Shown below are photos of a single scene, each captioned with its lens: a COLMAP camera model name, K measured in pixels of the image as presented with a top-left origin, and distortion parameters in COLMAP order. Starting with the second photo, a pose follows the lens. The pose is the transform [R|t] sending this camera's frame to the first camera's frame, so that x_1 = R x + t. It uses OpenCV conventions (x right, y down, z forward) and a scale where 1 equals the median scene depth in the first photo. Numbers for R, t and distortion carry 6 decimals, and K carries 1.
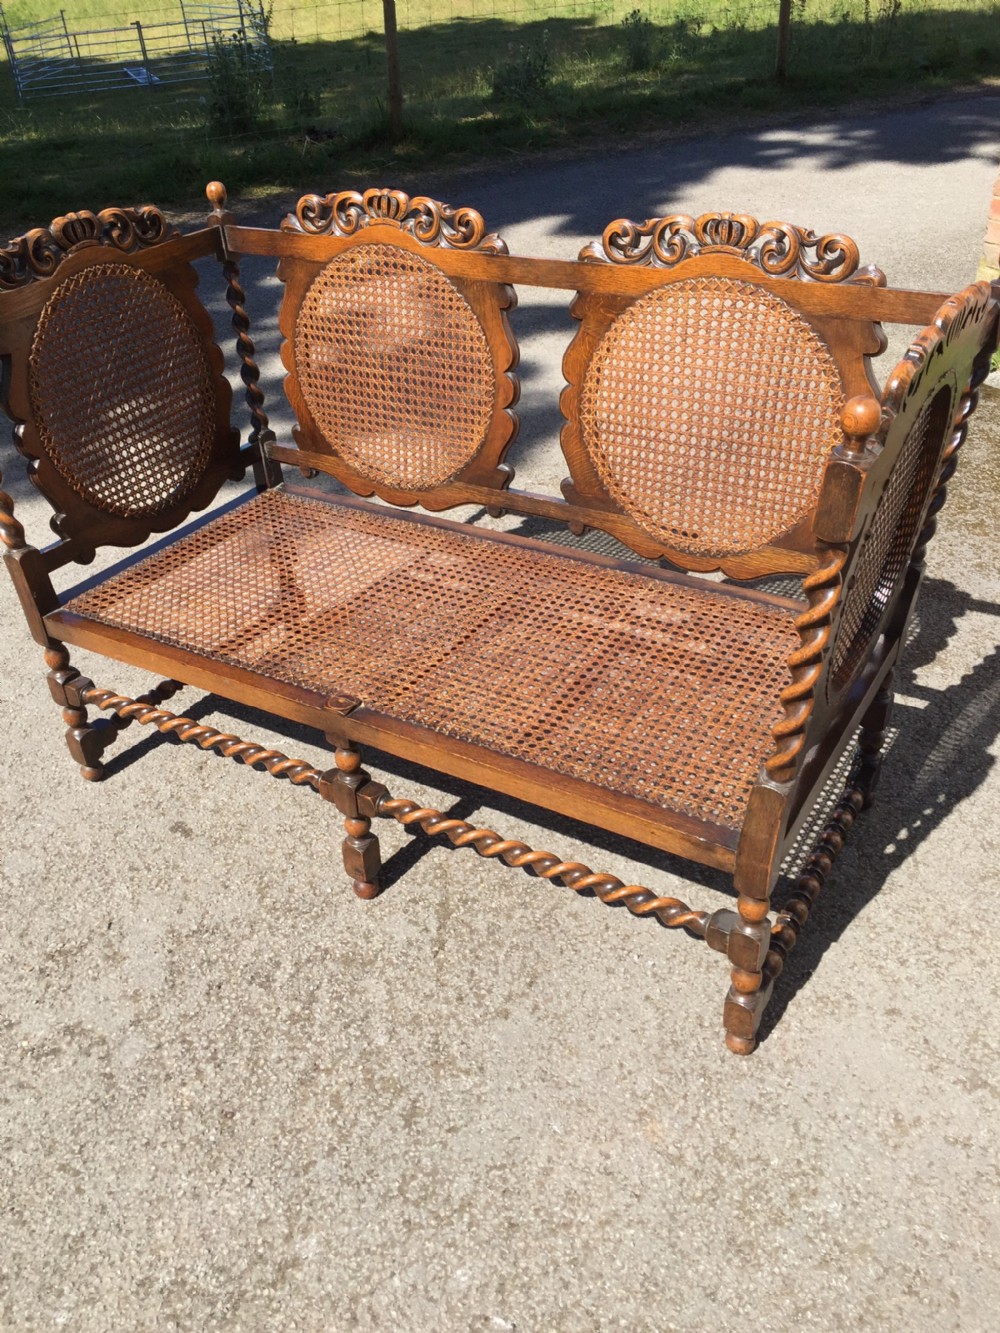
lens RADIAL K [[1104.9, 0, 492.3], [0, 1104.9, 672.5], [0, 0, 1]] dist [0.069072, -0.103983]
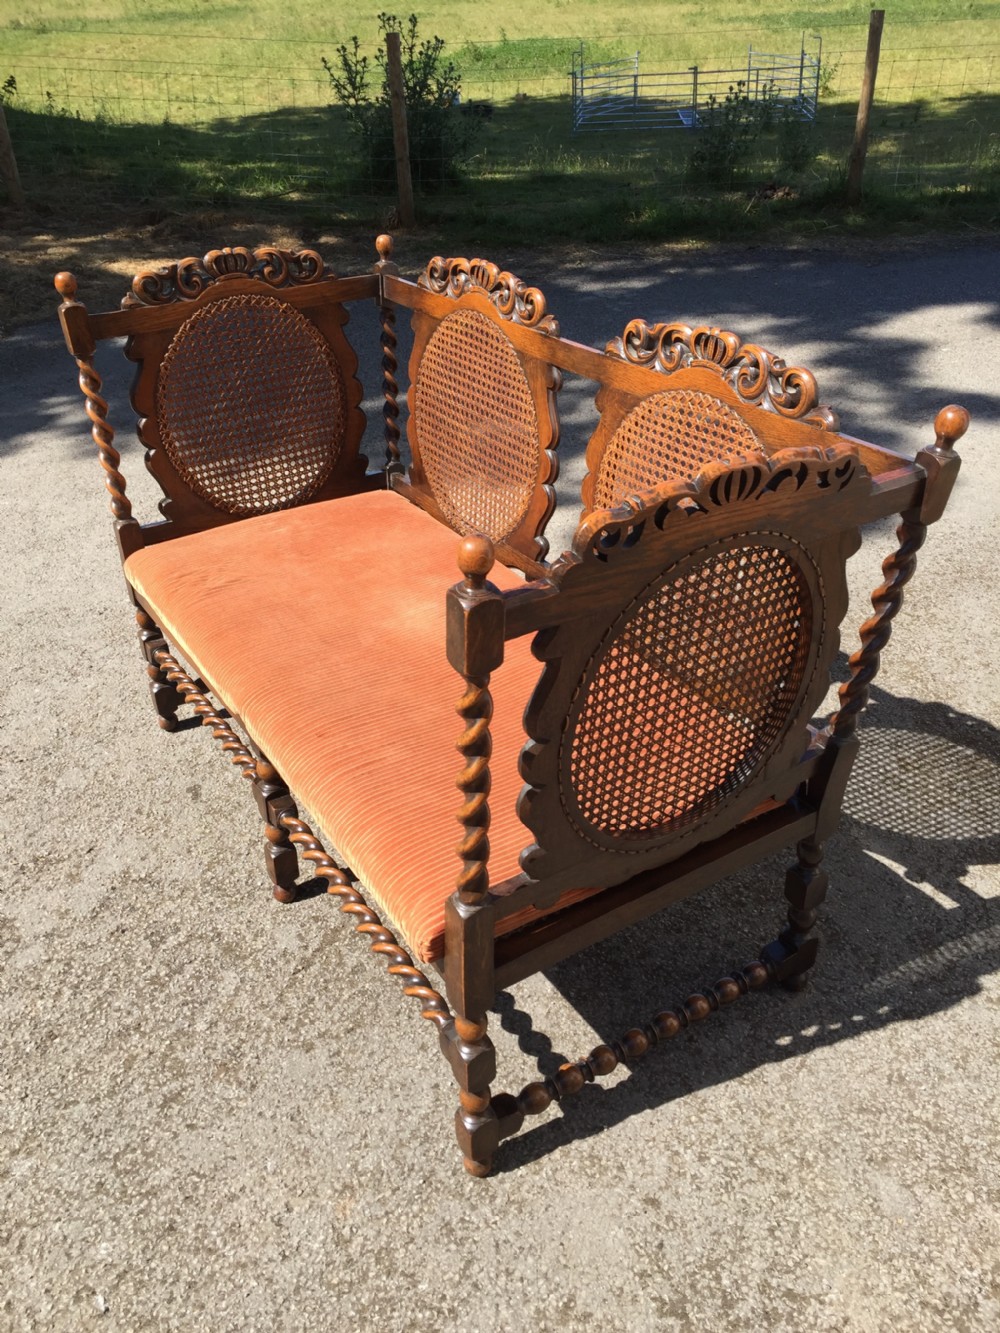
lens RADIAL K [[1100.4, 0, 500.0], [0, 1100.4, 666.5], [0, 0, 1]] dist [0.054963, -0.094581]
pose [[0.898299, 0.251588, -0.360224, 0.427248], [-0.263316, 0.964559, 0.017033, -0.093928], [0.351743, 0.079552, 0.932710, 0.067373]]
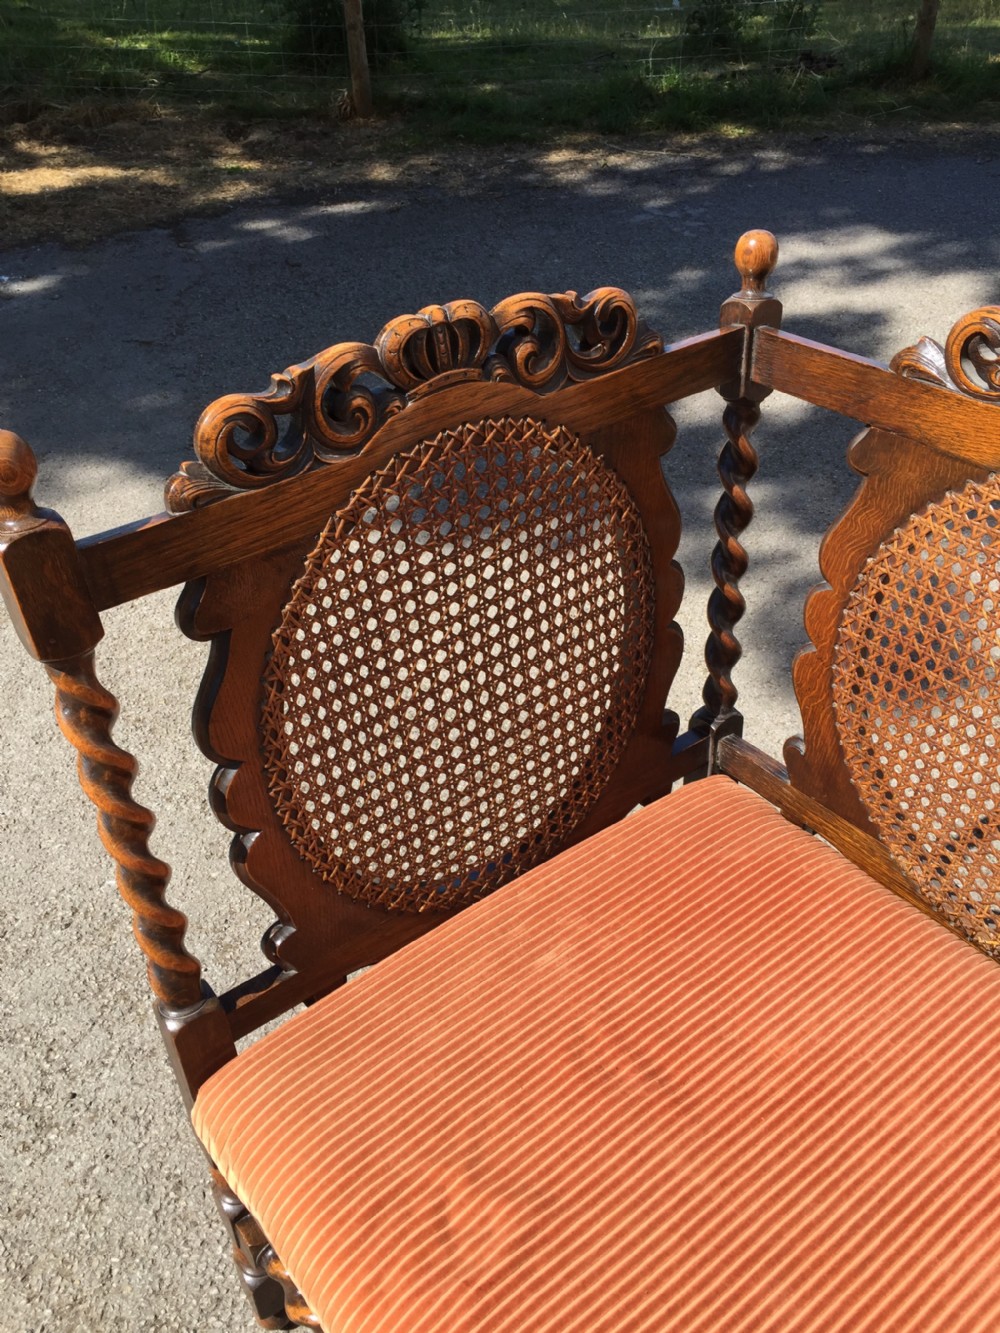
lens RADIAL K [[1104.4, 0, 500.0], [0, 1104.4, 666.5], [0, 0, 1]] dist [0.055221, -0.065702]
pose [[0.936315, 0.227512, -0.267492, -0.227093], [-0.210338, 0.973328, 0.091596, -0.350007], [0.281197, -0.029499, 0.959197, 0.650473]]
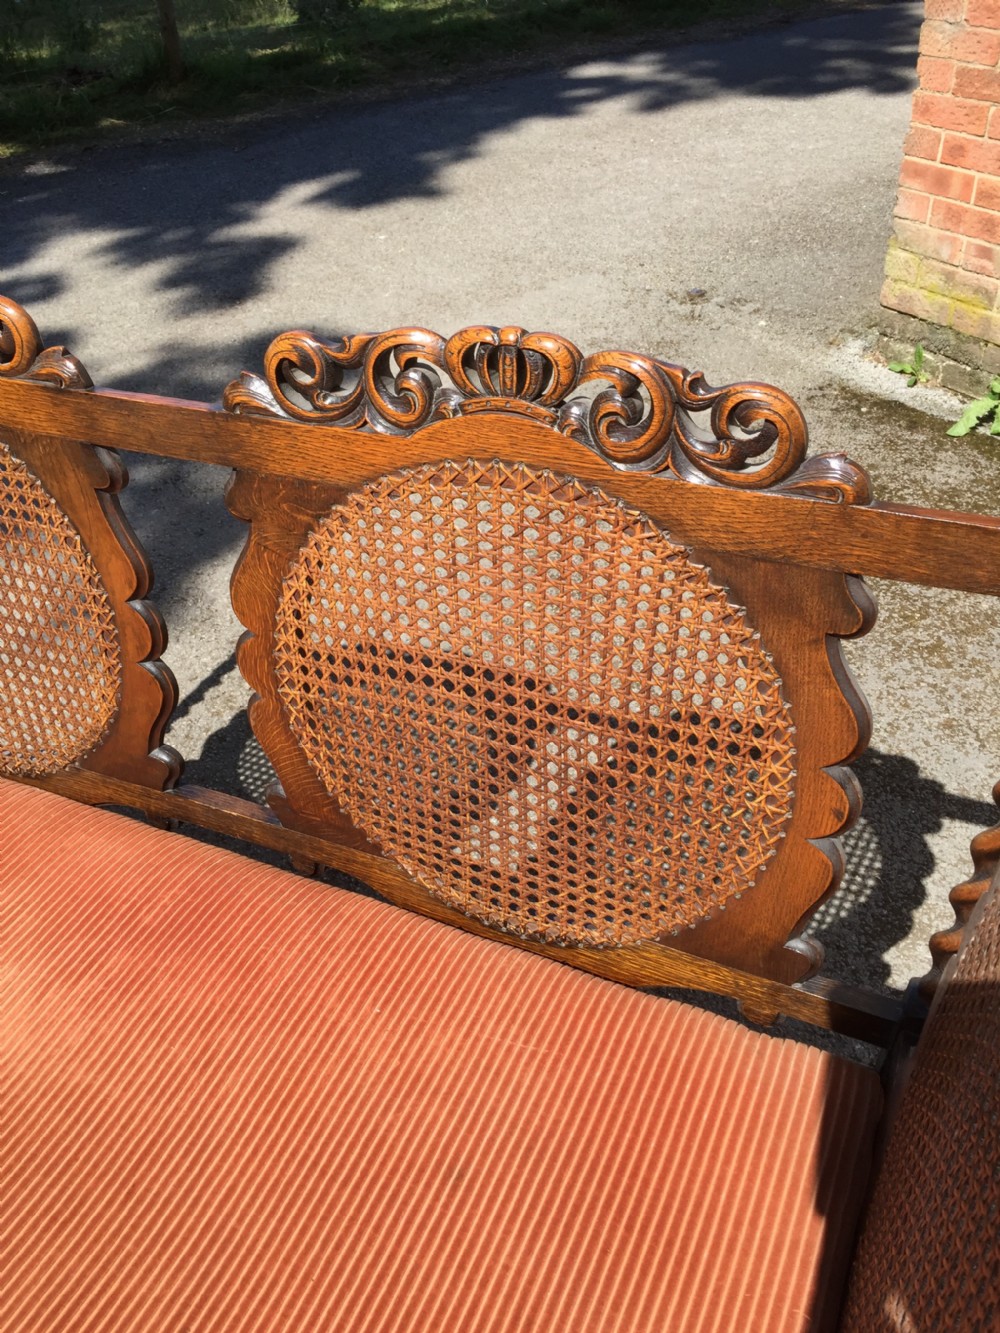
lens RADIAL K [[1121.9, 0, 494.5], [0, 1121.9, 665.0], [0, 0, 1]] dist [0.069910, -0.102273]
pose [[0.992297, -0.077628, 0.096542, 0.141775], [0.073328, 0.996184, 0.047327, -0.283929], [-0.099848, -0.039883, 0.994203, 0.516480]]
